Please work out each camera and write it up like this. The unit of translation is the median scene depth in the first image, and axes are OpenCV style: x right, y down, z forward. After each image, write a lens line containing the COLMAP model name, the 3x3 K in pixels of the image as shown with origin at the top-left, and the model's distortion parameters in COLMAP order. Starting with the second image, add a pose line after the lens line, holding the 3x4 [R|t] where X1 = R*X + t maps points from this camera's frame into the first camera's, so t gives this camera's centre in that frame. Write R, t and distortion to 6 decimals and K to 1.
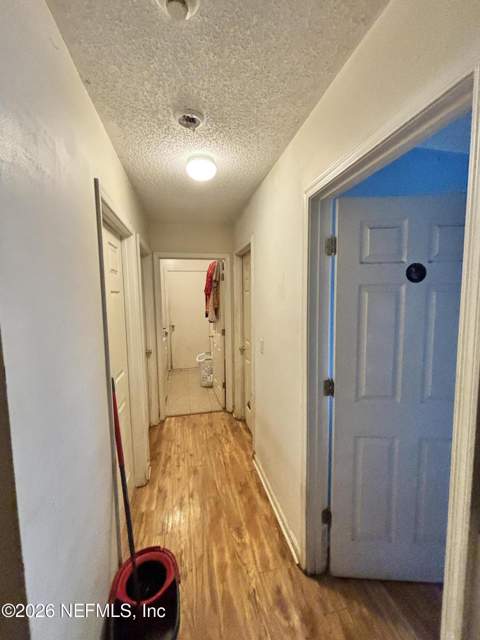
lens RADIAL K [[268.9, 0, 240.0], [0, 268.9, 320.0], [0, 0, 1]] dist [0.014762, -0.000222]
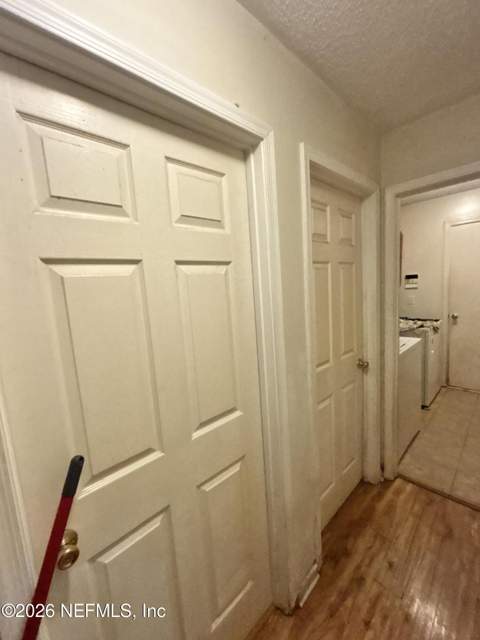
lens RADIAL K [[268.9, 0, 240.0], [0, 268.9, 320.0], [0, 0, 1]] dist [0.014762, -0.000222]
pose [[0.538607, 0.083285, -0.838431, 0.008265], [-0.021117, 0.996124, 0.085384, -0.021909], [0.842292, -0.028283, 0.538278, 0.431660]]
